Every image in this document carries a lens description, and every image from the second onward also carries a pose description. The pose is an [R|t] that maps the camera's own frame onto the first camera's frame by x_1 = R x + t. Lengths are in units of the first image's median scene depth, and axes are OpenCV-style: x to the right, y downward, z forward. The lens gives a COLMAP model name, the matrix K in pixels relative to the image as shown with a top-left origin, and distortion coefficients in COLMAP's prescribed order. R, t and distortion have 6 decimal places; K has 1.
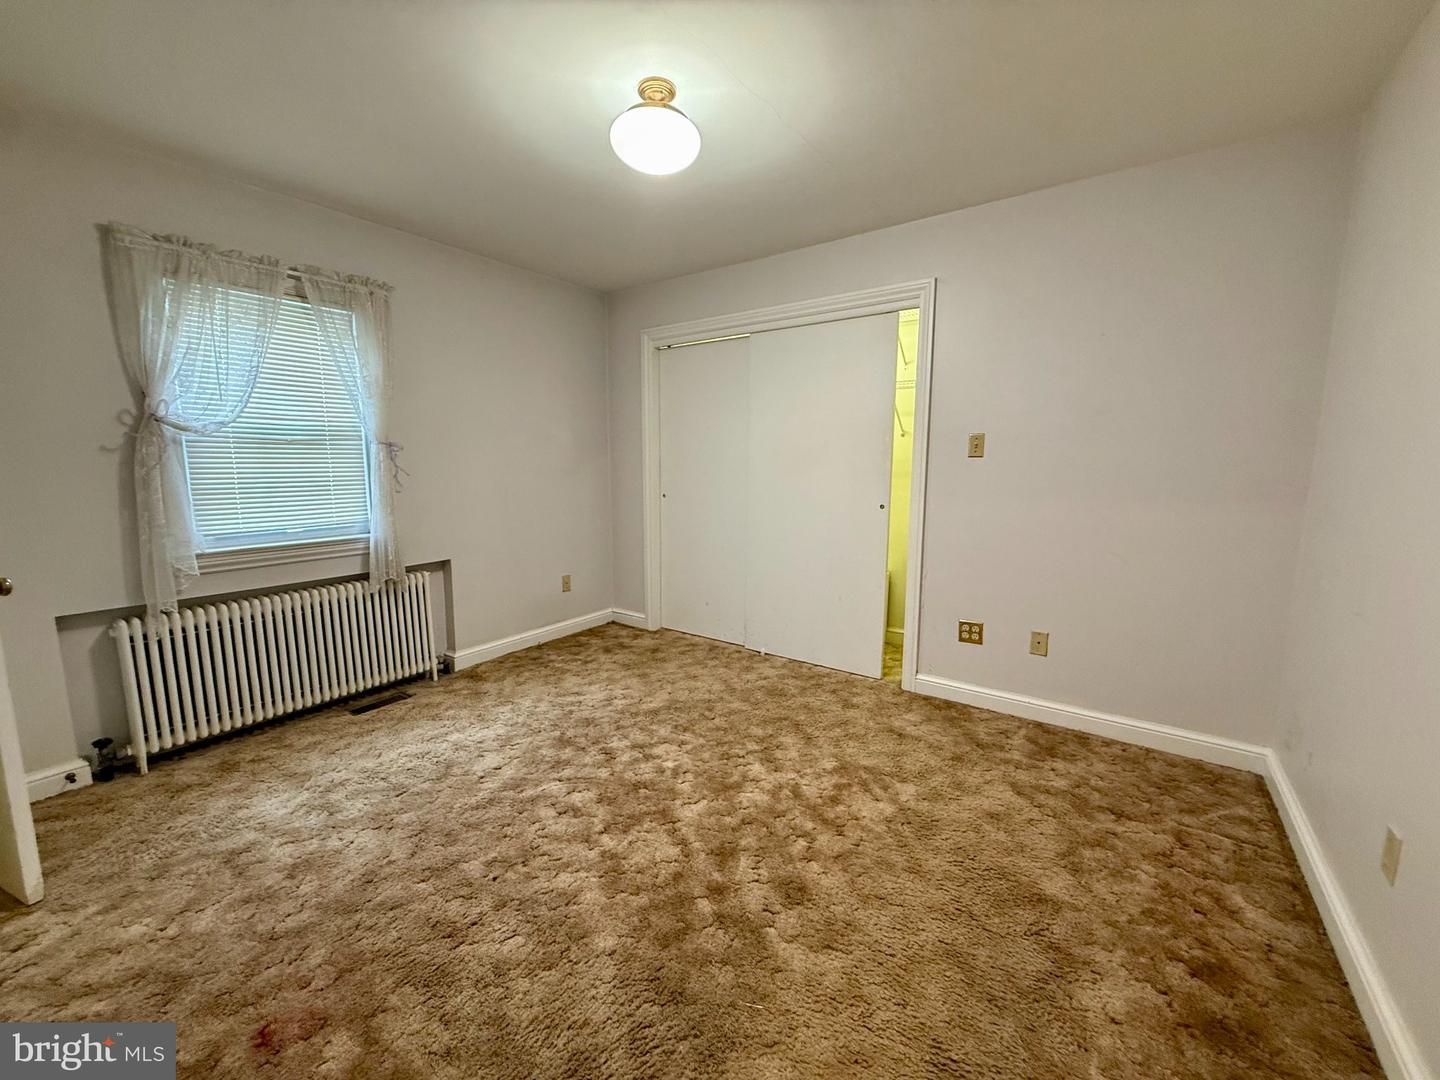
lens RADIAL K [[569.3, 0, 720.0], [0, 569.3, 540.0], [0, 0, 1]] dist [-0.000382, -0.000023]
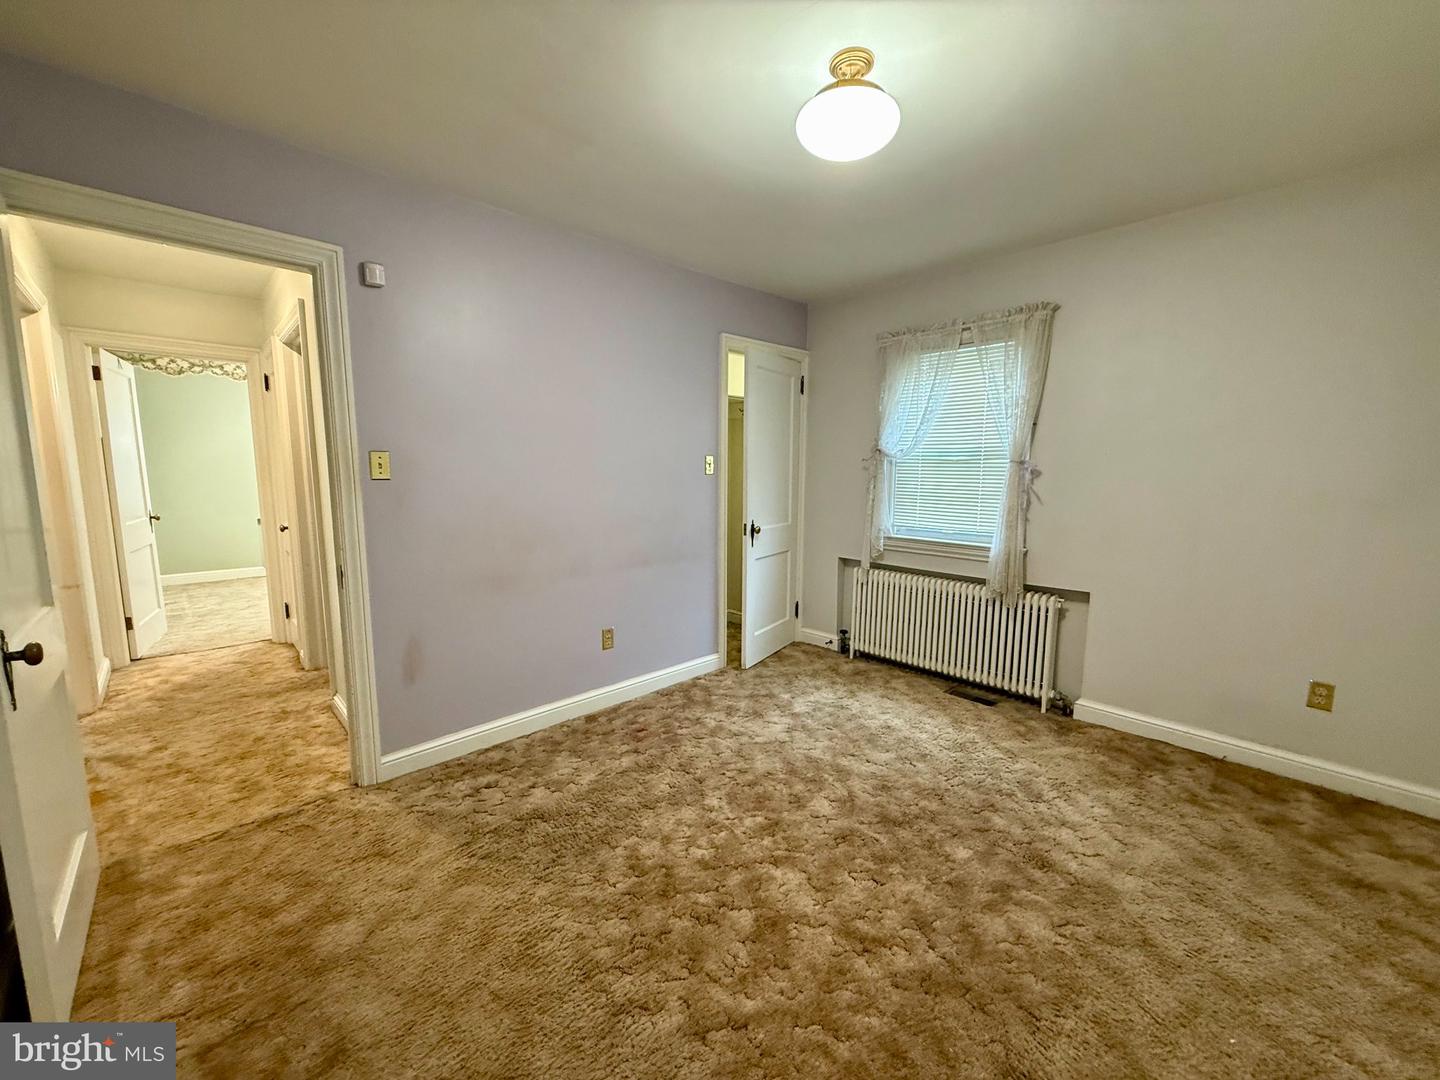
lens RADIAL K [[569.3, 0, 720.0], [0, 569.3, 540.0], [0, 0, 1]] dist [-0.000382, -0.000023]
pose [[-0.176830, 0.125929, -0.976152, 0.517813], [-0.145343, 0.977567, 0.152441, -0.105747], [0.973451, 0.168833, -0.154560, 0.634096]]
